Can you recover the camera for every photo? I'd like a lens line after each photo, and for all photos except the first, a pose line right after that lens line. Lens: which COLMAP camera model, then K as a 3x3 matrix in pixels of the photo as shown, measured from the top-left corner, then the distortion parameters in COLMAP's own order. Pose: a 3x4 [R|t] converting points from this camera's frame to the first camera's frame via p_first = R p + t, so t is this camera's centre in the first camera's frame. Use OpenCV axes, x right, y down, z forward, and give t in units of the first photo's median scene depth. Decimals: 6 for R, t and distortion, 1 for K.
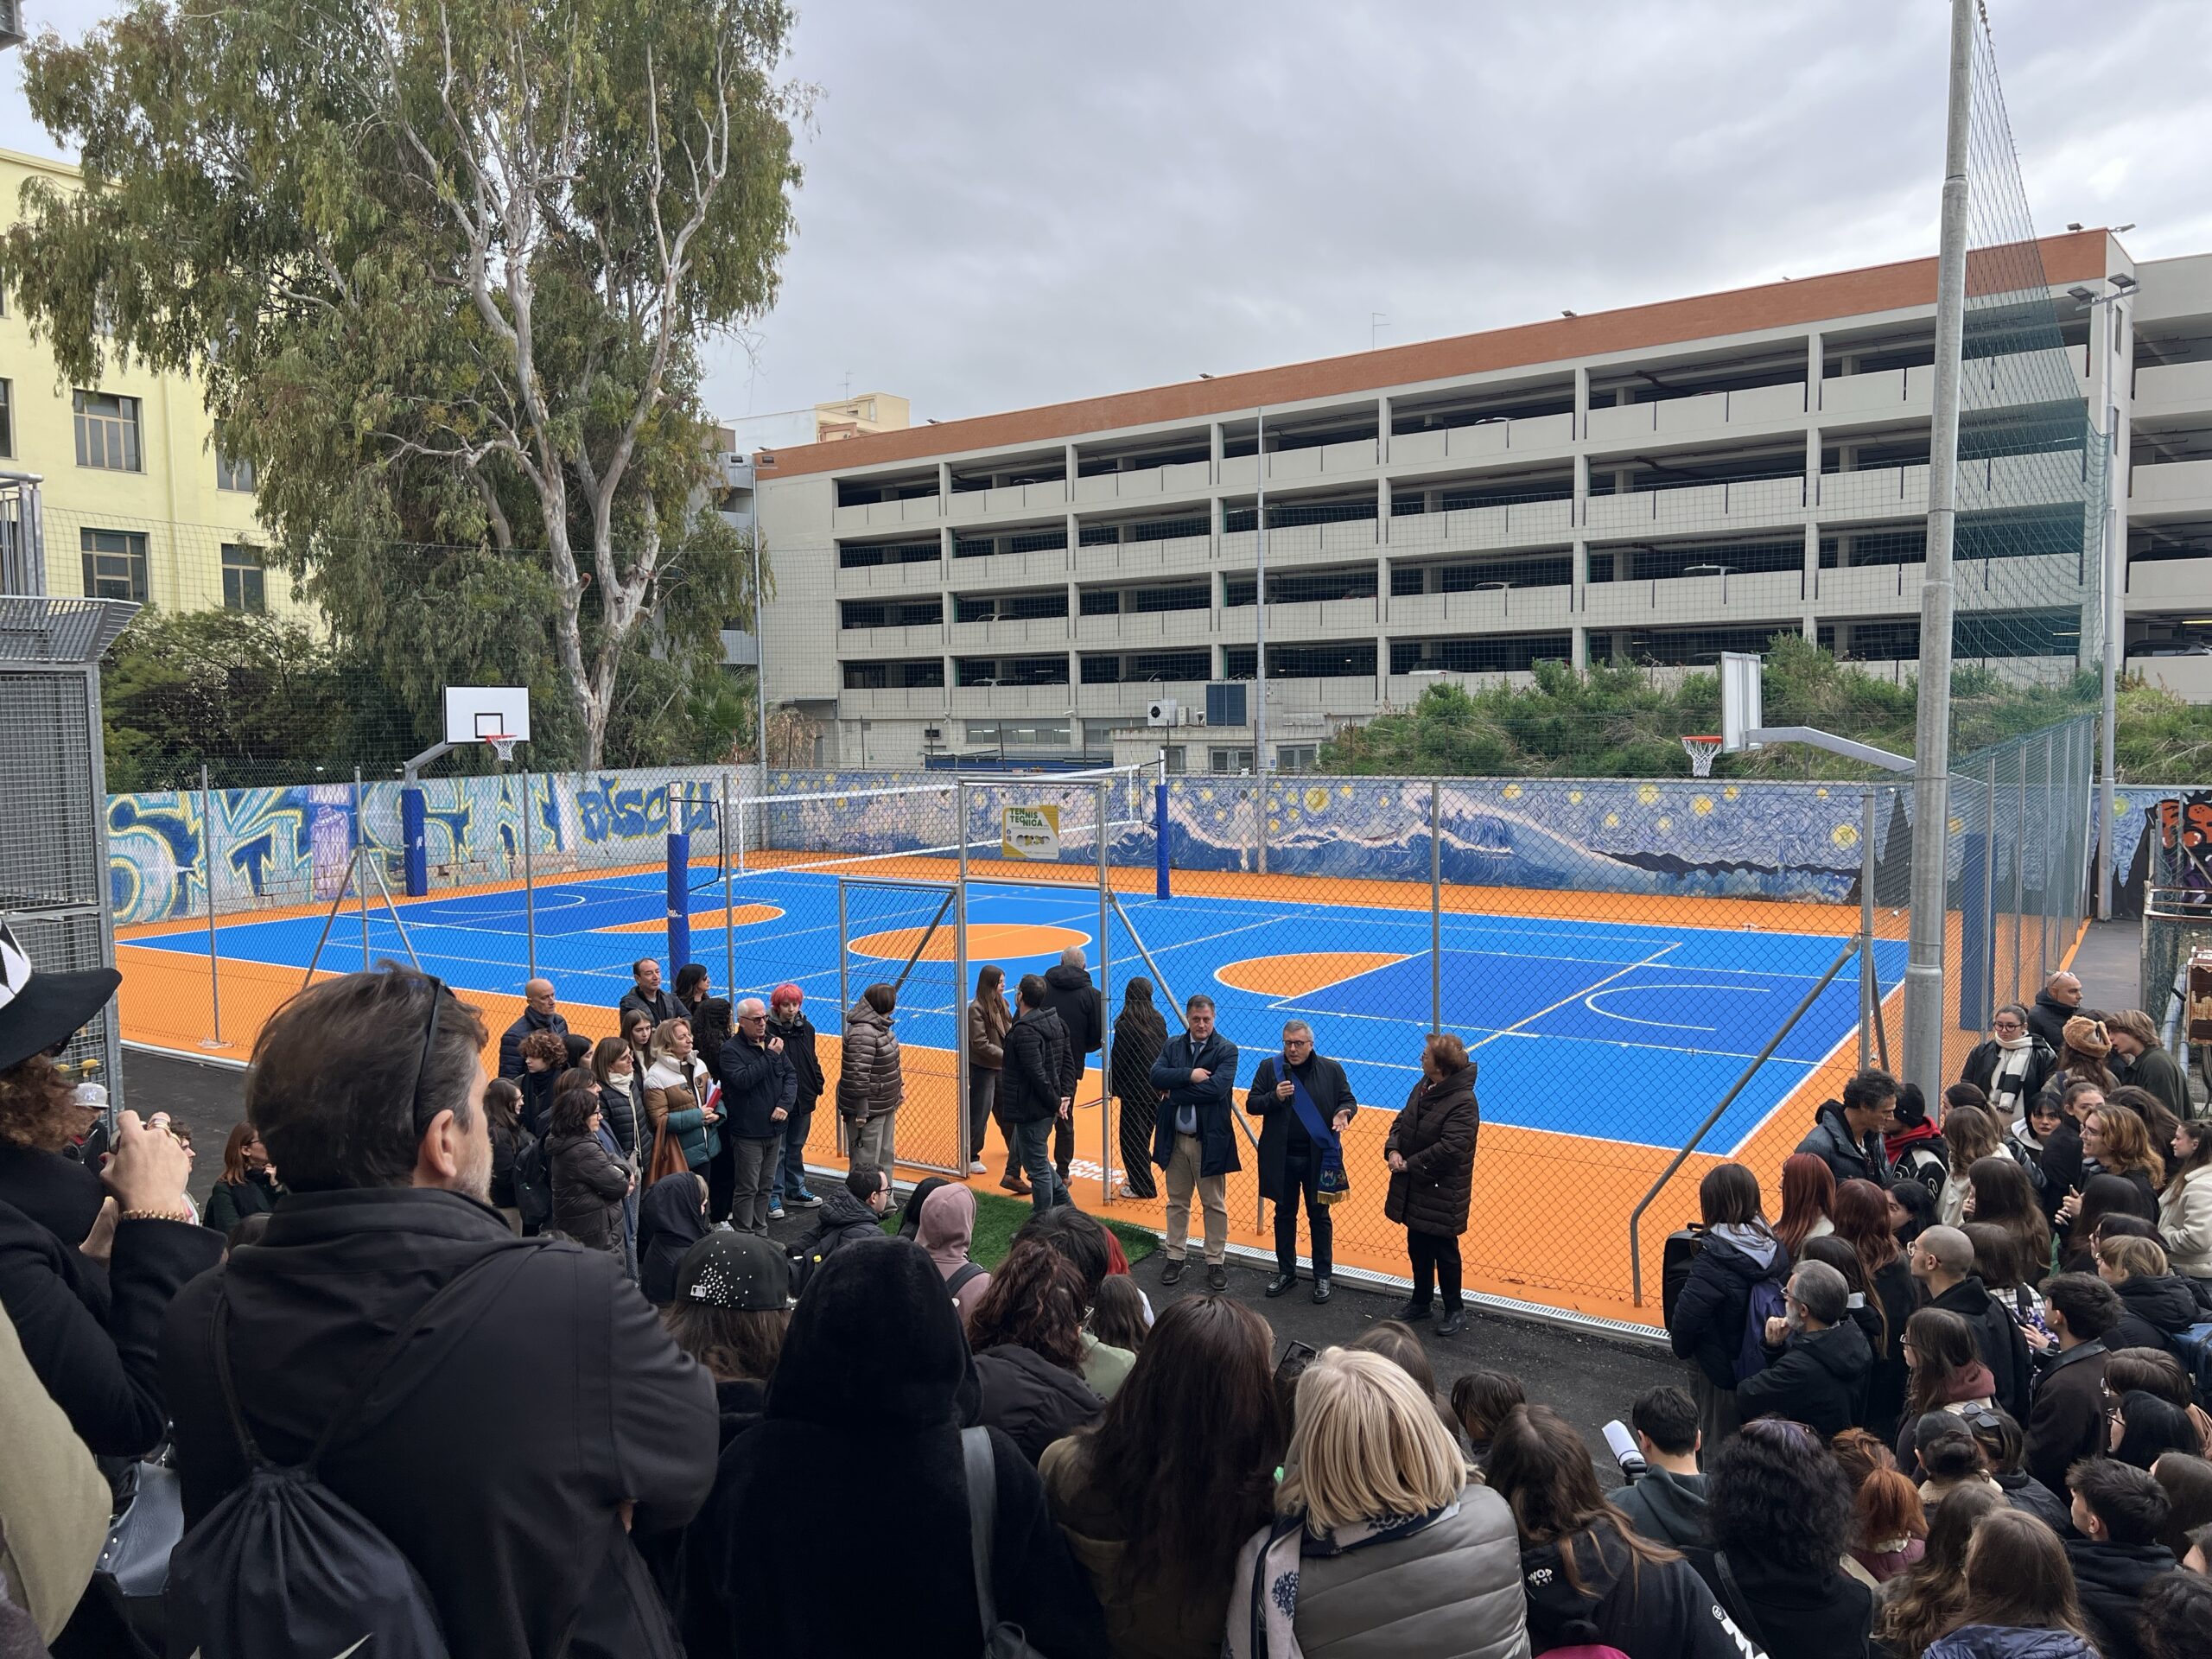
lens RADIAL K [[1656.4, 0, 1106.0], [0, 1656.4, 829.5], [0, 0, 1]] dist [0.073116, -0.073457]
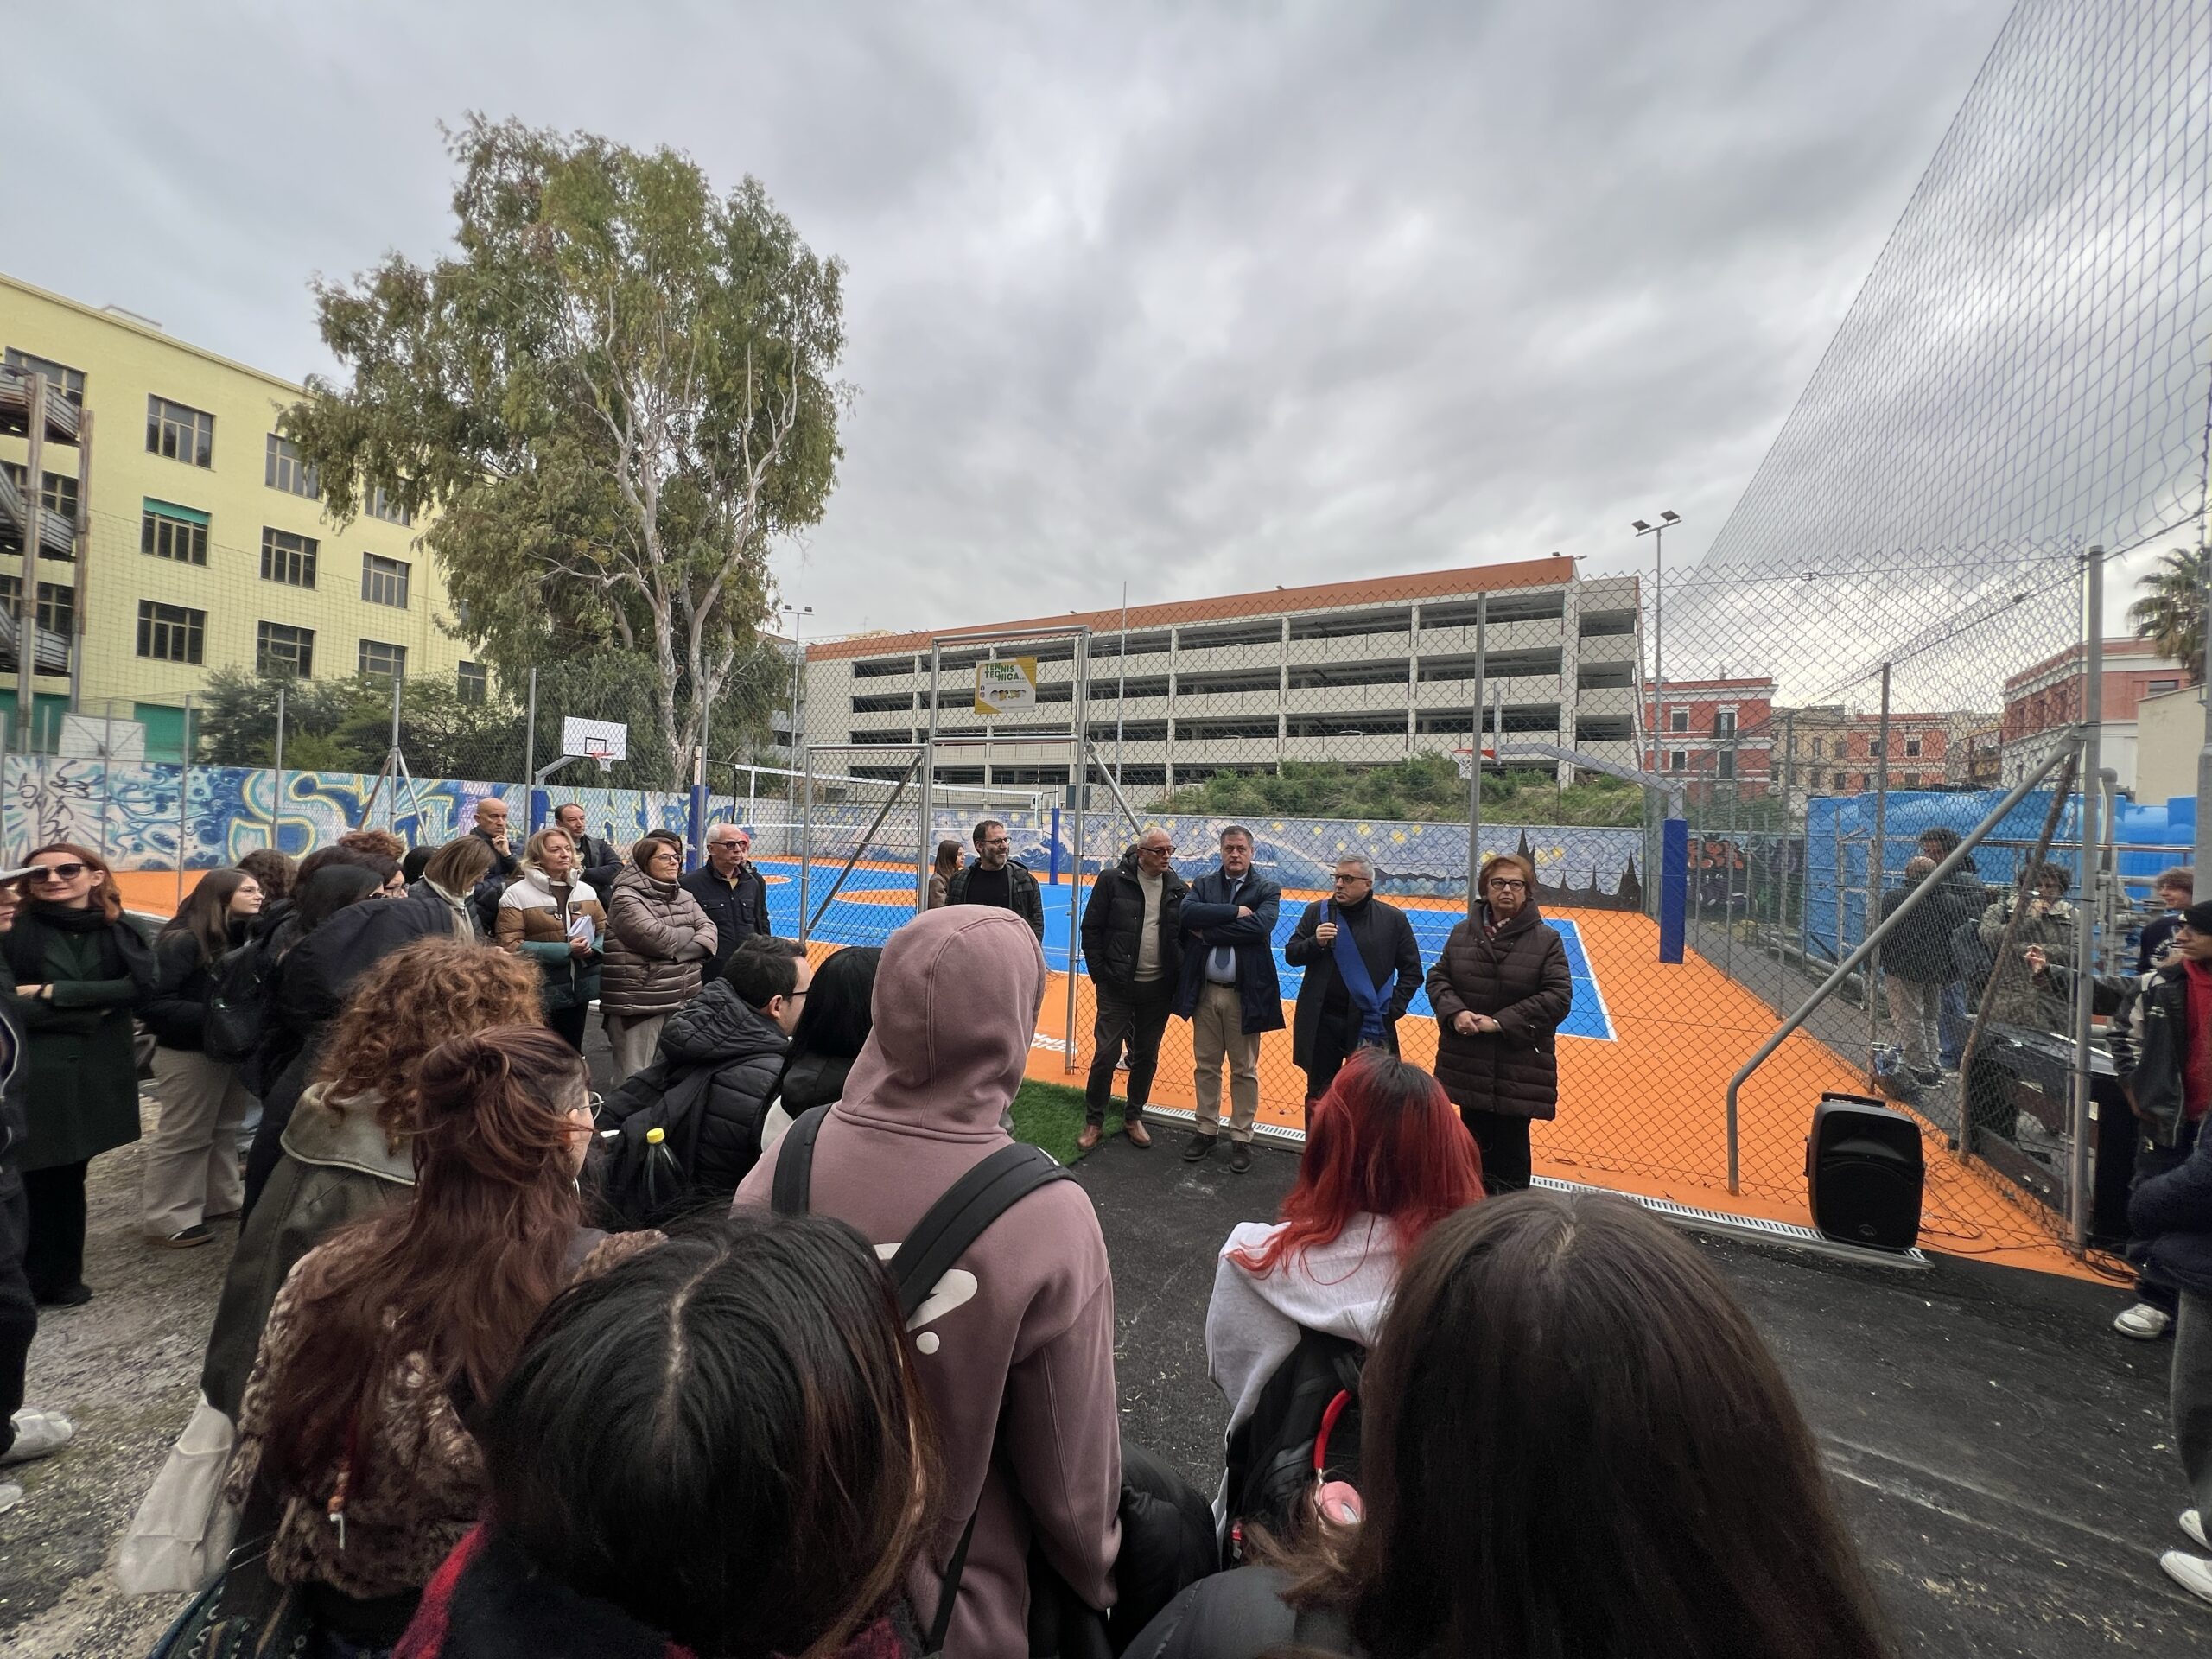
lens RADIAL K [[894.1, 0, 1106.0], [0, 894.1, 829.5], [0, 0, 1]] dist [-0.000623, 0.000083]
pose [[0.991282, 0.053822, 0.120261, -0.013516], [-0.046003, 0.996700, -0.066875, 0.034288], [-0.123464, 0.060760, 0.990487, 0.144474]]
